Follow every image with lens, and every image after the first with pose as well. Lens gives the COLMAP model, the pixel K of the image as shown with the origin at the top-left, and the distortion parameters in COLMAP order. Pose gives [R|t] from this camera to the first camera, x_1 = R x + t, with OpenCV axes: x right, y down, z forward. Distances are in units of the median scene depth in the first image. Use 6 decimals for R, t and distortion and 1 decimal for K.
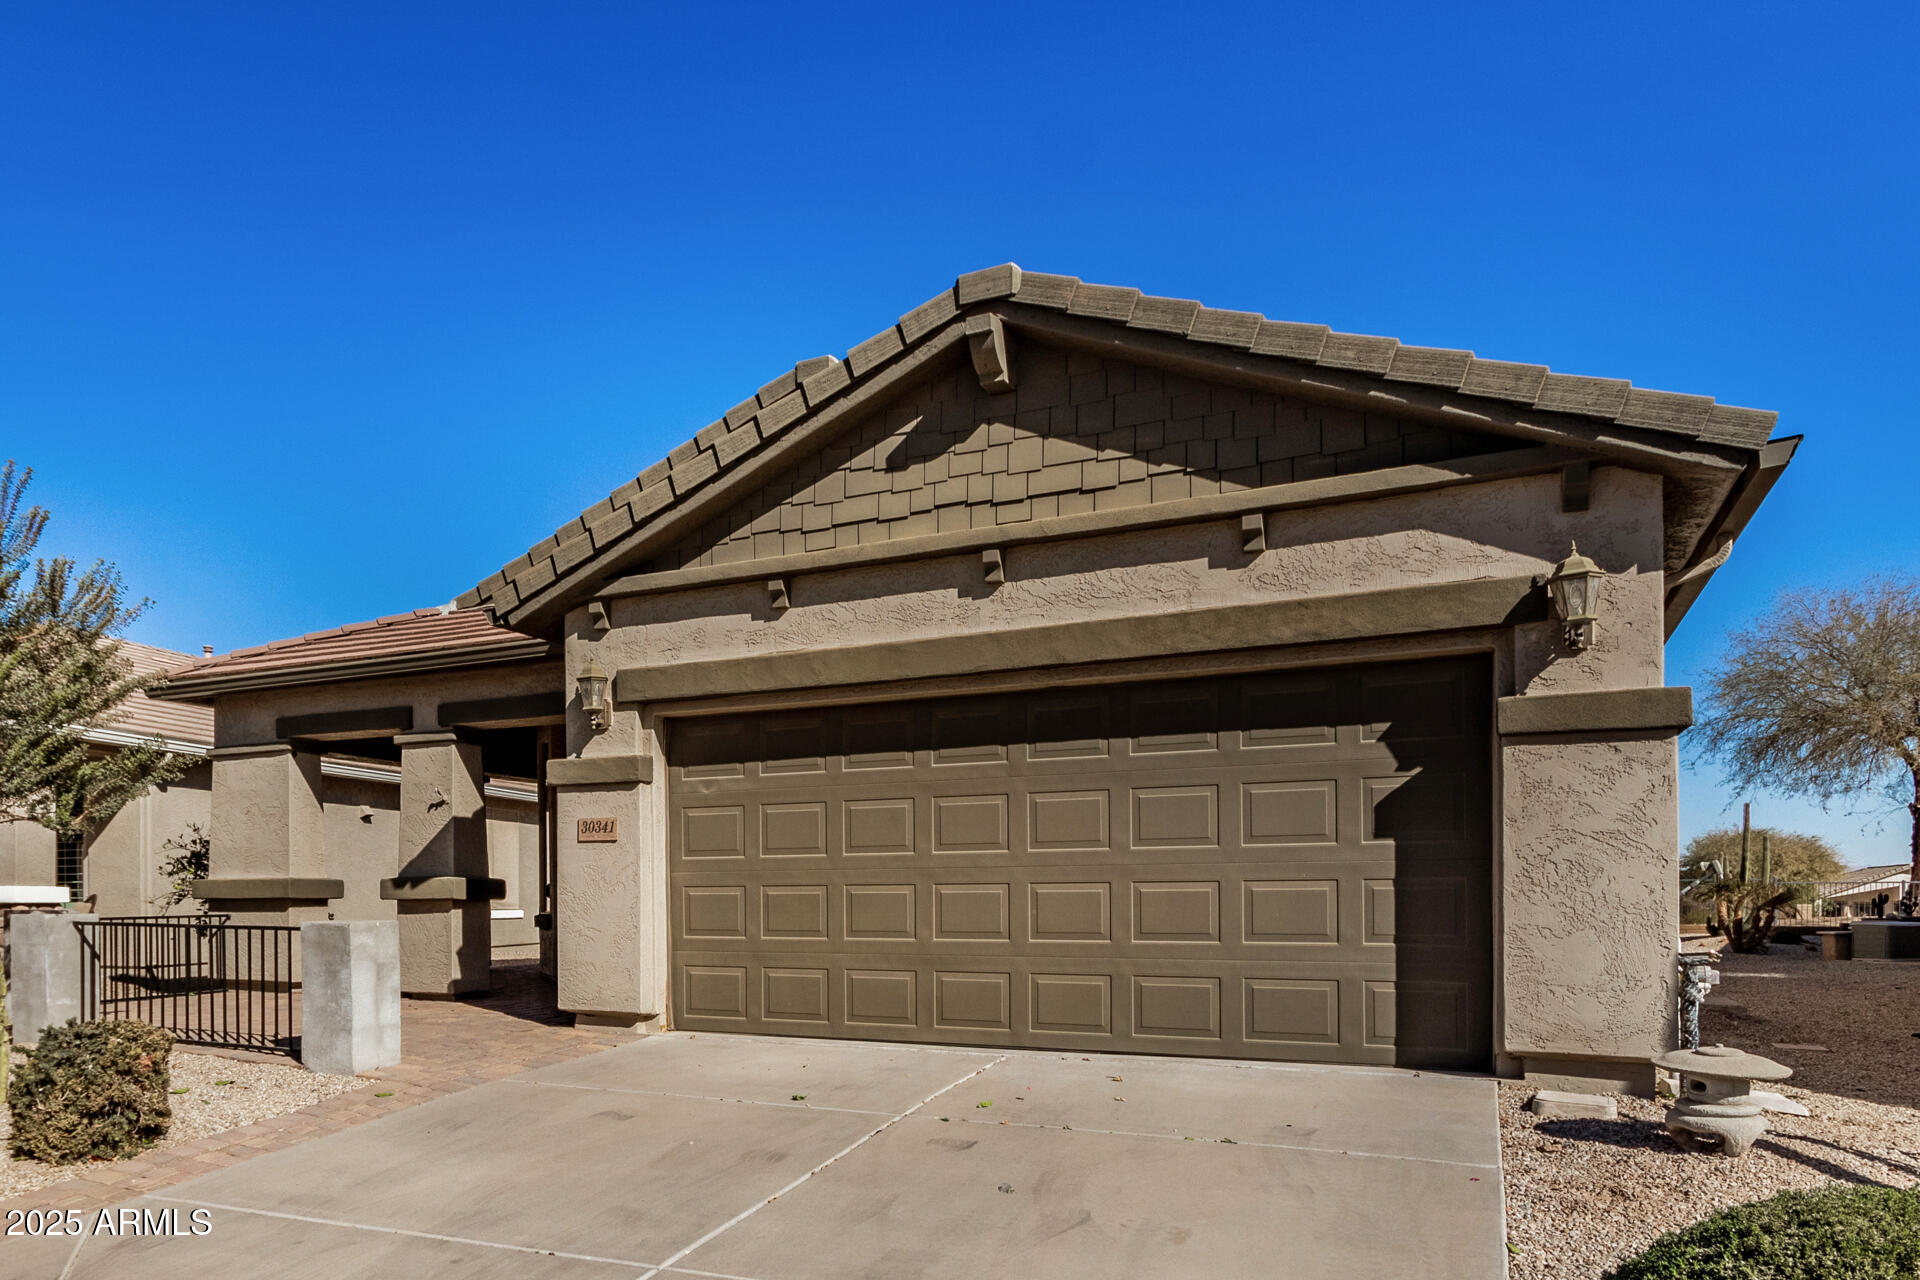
lens RADIAL K [[1074.2, 0, 957.2], [0, 1074.2, 893.4], [0, 0, 1]] dist [0.016107, 0.000193]
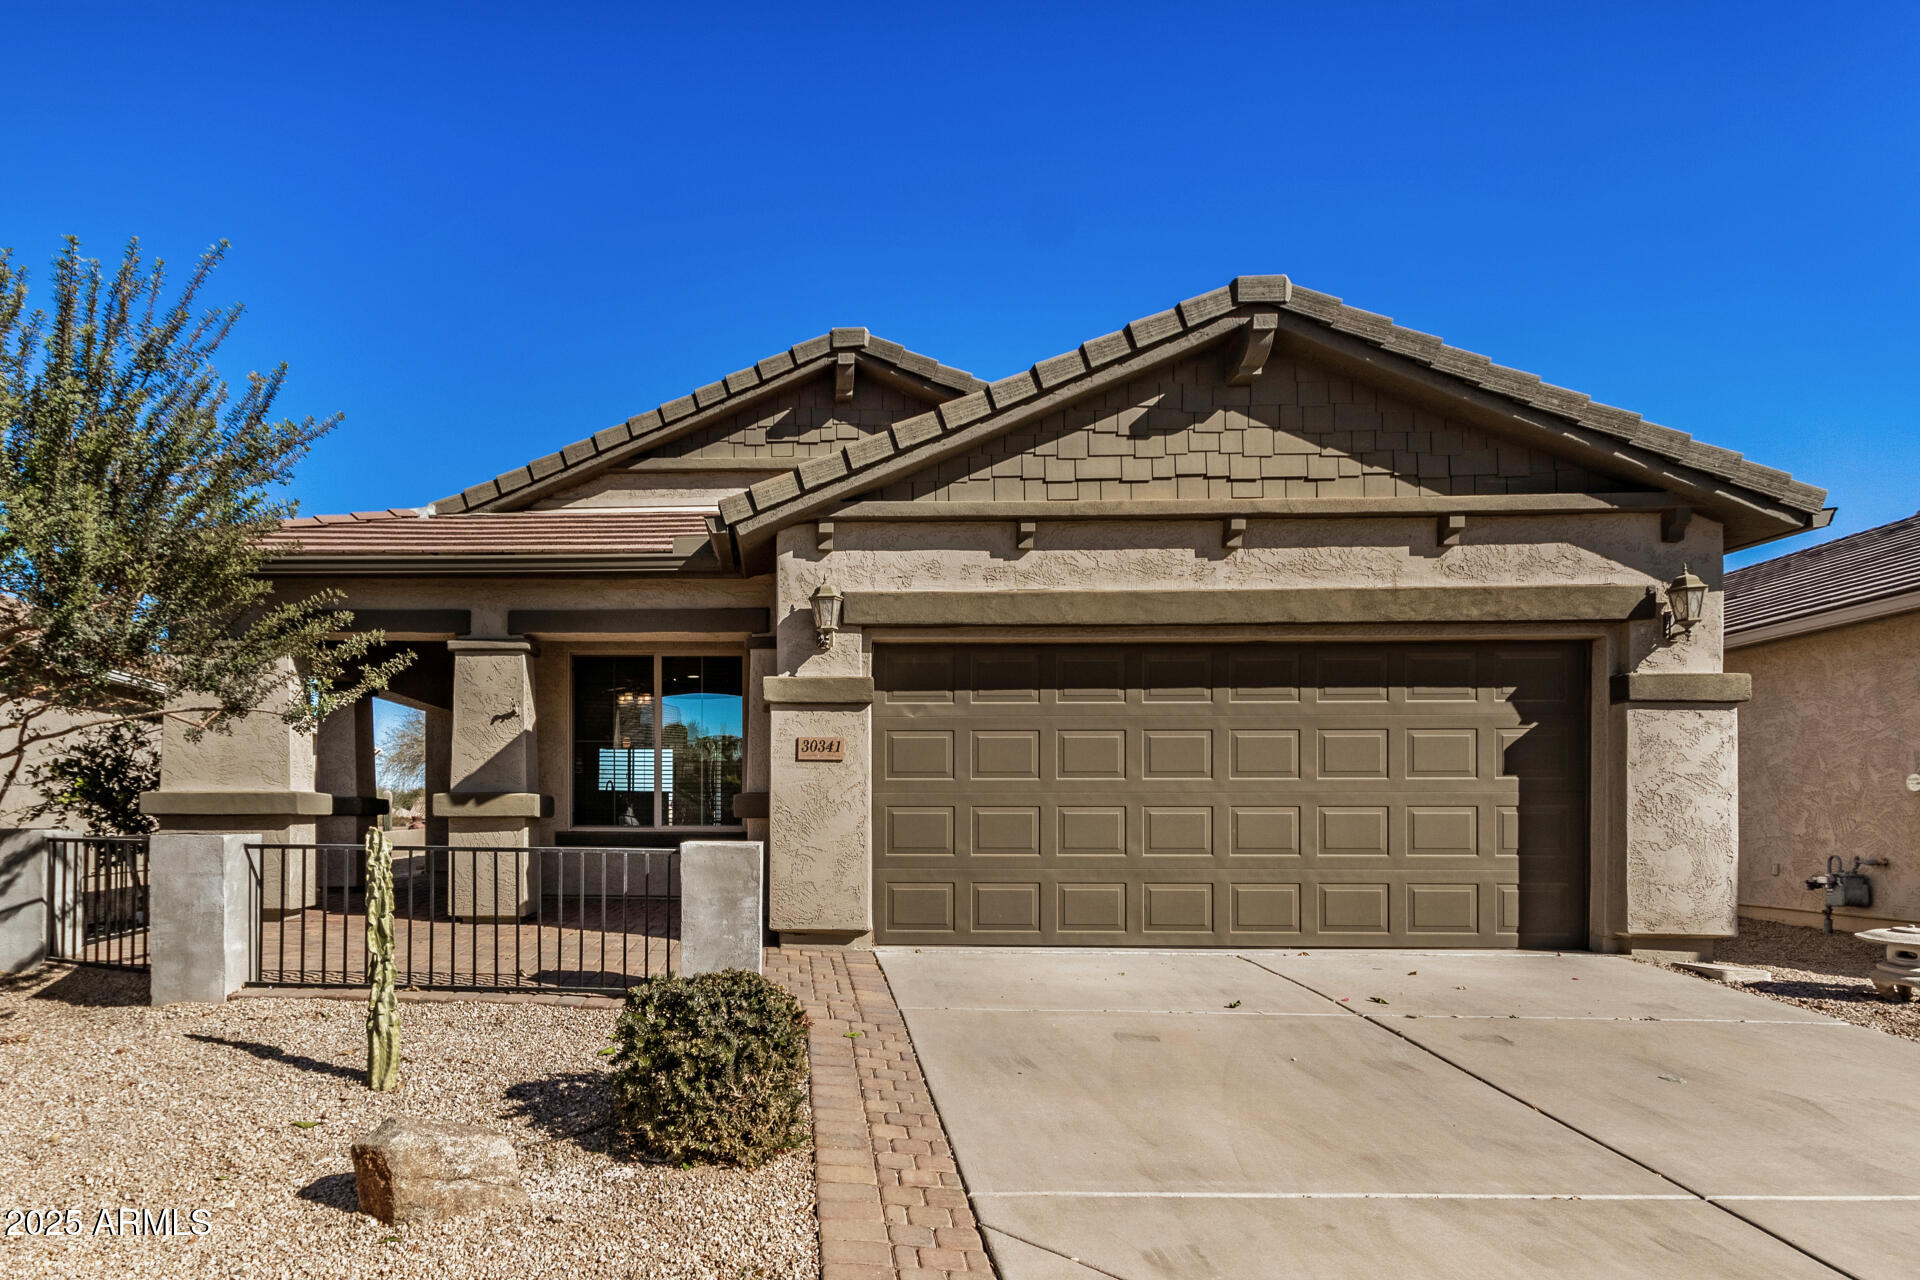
lens RADIAL K [[848.7, 0, 955.9], [0, 848.7, 808.7], [0, 0, 1]] dist [0.015423, -0.000100]
pose [[0.937091, 0.008802, 0.348974, -0.558430], [-0.006729, 0.999952, -0.007150, 0.001634], [-0.349020, 0.004352, 0.937105, 0.241985]]
